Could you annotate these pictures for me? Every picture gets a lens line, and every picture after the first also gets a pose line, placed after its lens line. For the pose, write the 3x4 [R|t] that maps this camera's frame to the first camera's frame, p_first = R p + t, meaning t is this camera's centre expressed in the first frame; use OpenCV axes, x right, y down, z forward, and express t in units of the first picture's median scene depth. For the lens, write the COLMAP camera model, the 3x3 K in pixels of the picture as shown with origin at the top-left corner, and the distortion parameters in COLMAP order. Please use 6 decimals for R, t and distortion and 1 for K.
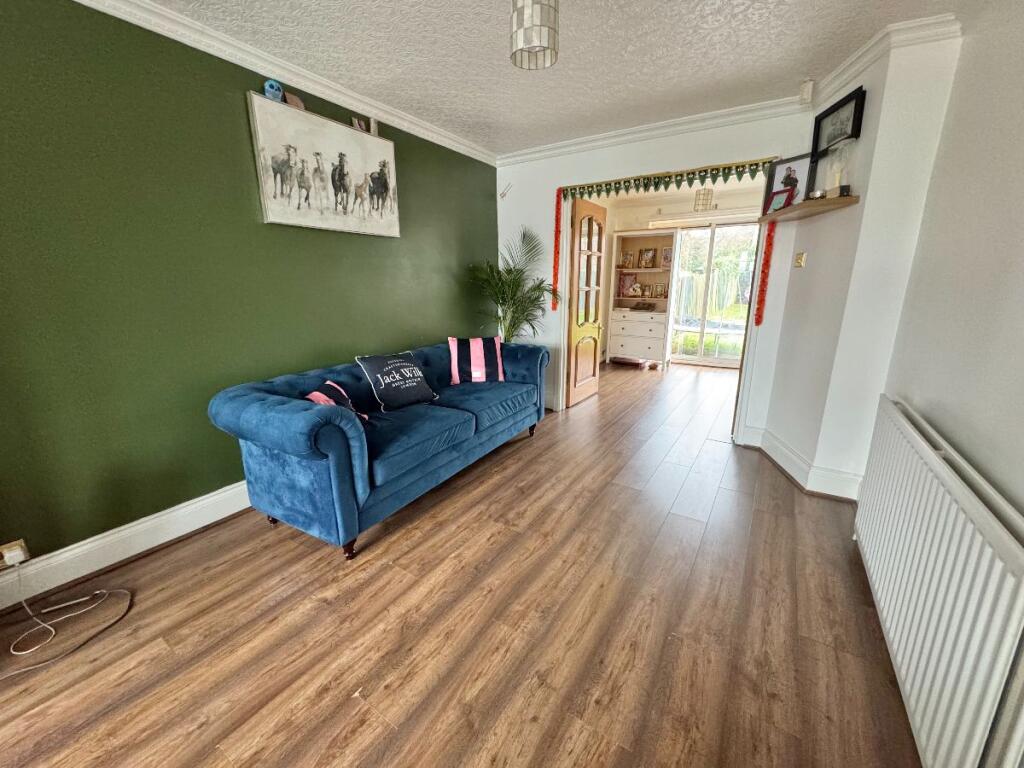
lens RADIAL K [[407.6, 0, 510.3], [0, 407.6, 382.3], [0, 0, 1]] dist [-0.001711, 0.000271]
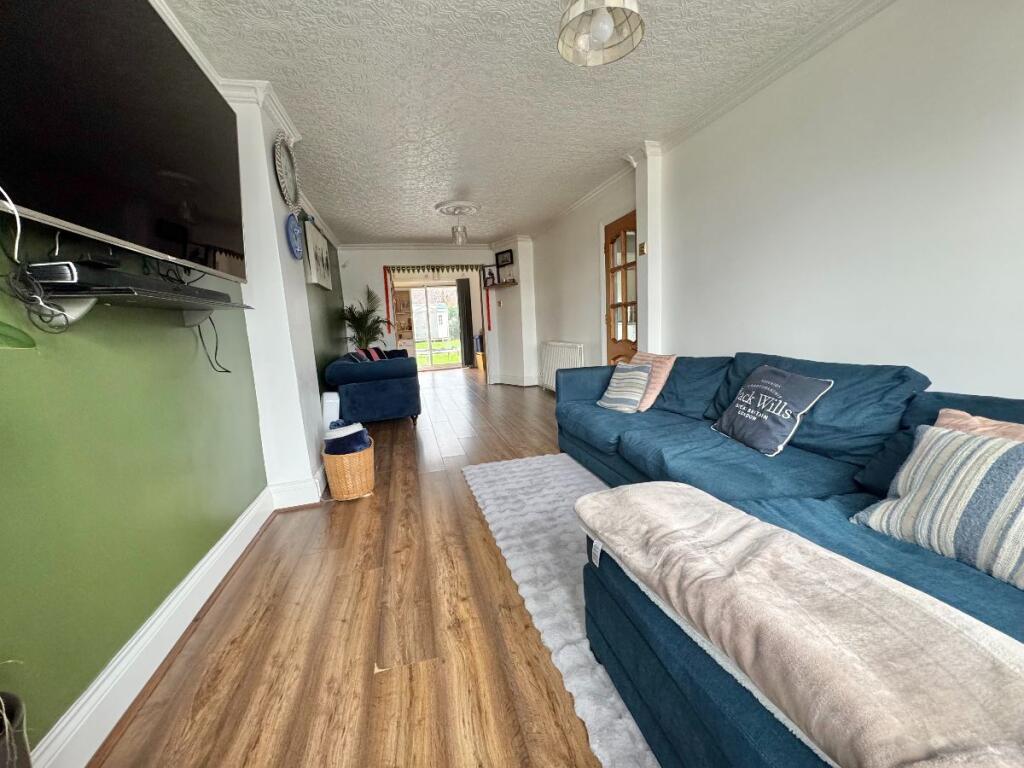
lens RADIAL K [[407.6, 0, 510.3], [0, 407.6, 382.3], [0, 0, 1]] dist [-0.001711, 0.000271]
pose [[0.692281, -0.134536, 0.708976, -0.763739], [0.215782, 0.976109, -0.025473, 0.175625], [-0.688611, 0.170618, 0.704772, -0.518868]]
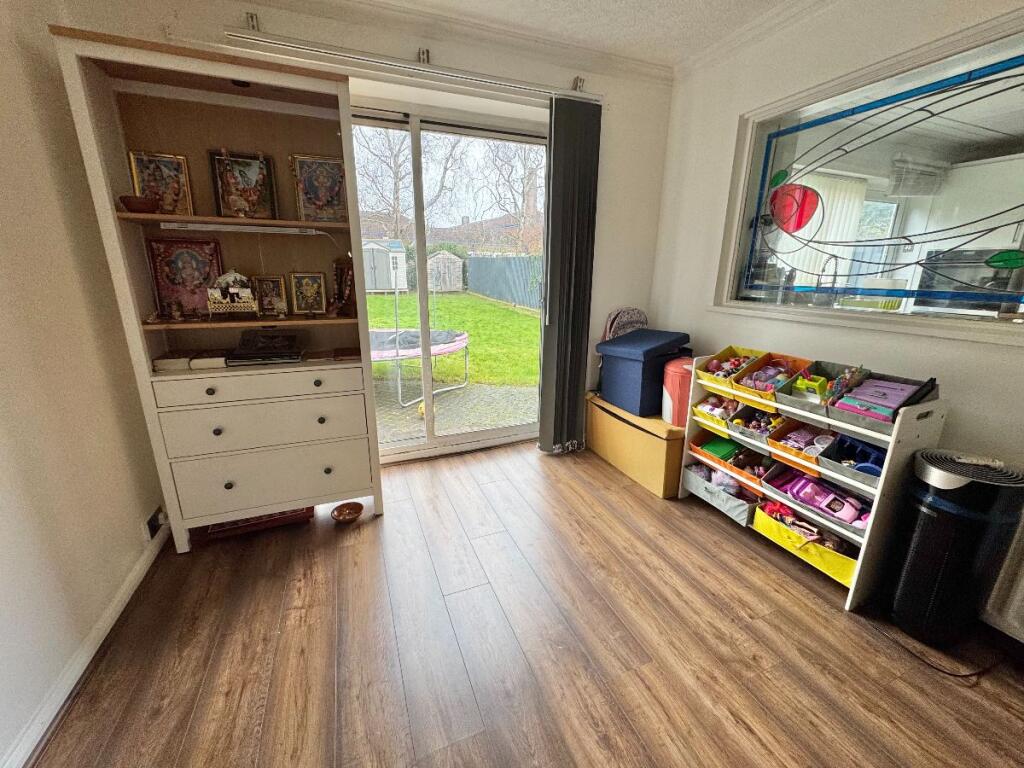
lens RADIAL K [[407.6, 0, 510.3], [0, 407.6, 382.3], [0, 0, 1]] dist [-0.001711, 0.000271]
pose [[0.572815, -0.211031, 0.792054, 0.295188], [0.183167, 0.974810, 0.127258, -0.273049], [-0.798958, 0.072183, 0.597040, 1.111908]]
